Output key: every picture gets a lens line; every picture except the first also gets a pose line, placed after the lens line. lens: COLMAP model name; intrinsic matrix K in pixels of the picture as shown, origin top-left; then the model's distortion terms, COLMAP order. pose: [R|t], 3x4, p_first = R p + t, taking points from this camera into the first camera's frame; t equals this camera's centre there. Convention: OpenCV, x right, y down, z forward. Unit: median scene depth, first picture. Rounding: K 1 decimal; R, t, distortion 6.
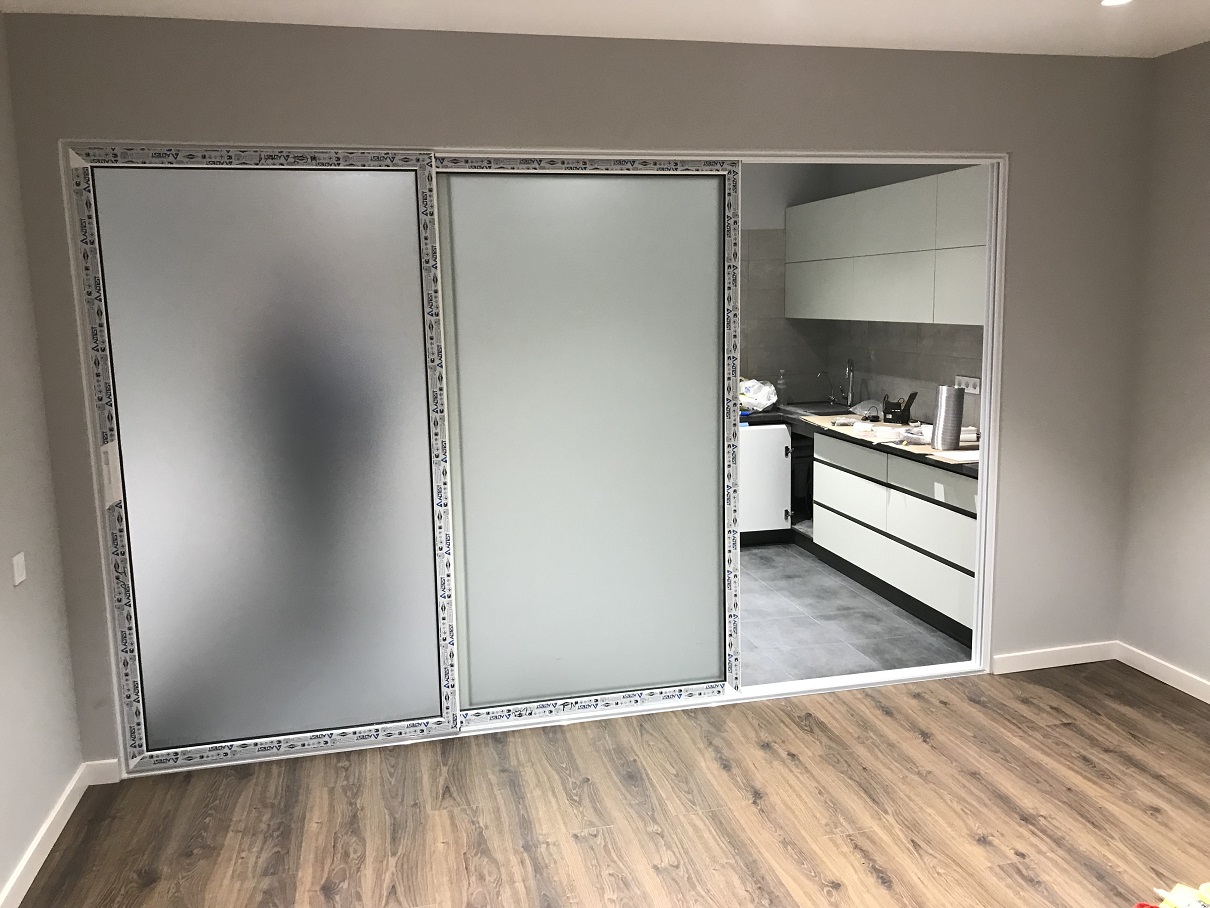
lens RADIAL K [[998.6, 0, 605.0], [0, 998.6, 454.0], [0, 0, 1]] dist [0.004802, 0.011097]
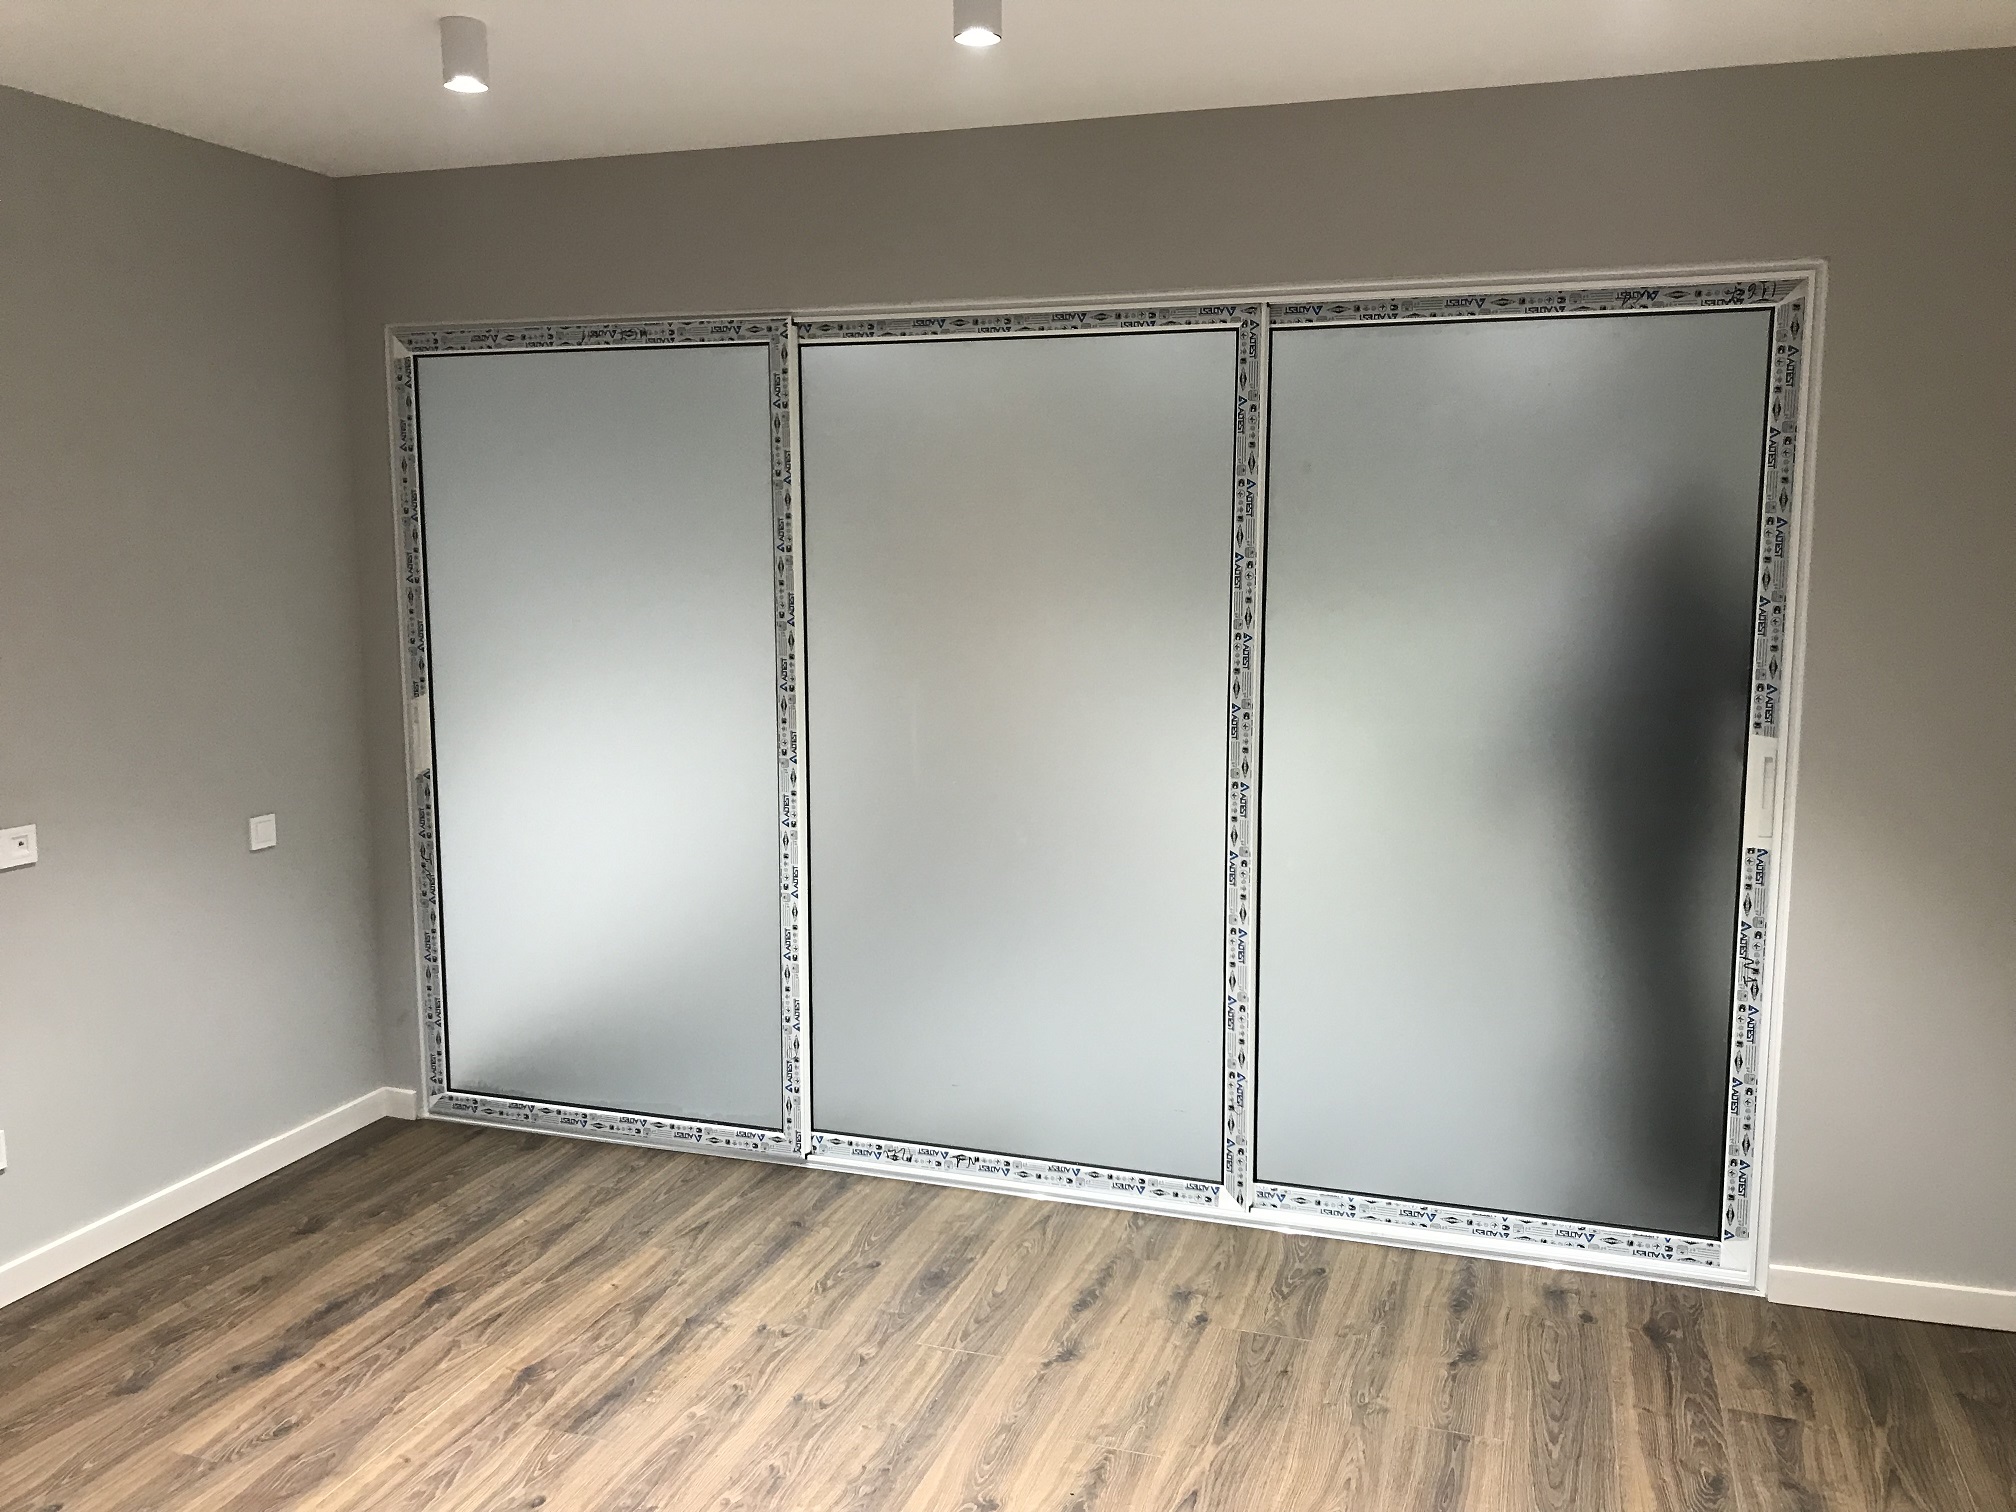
lens RADIAL K [[1638.0, 0, 1008.0], [0, 1638.0, 756.0], [0, 0, 1]] dist [0.012642, -0.008413]
pose [[0.849098, 0.092703, -0.520037, 0.568711], [-0.101339, 0.994781, 0.011869, -0.025500], [0.518423, 0.042622, 0.854061, 0.112805]]
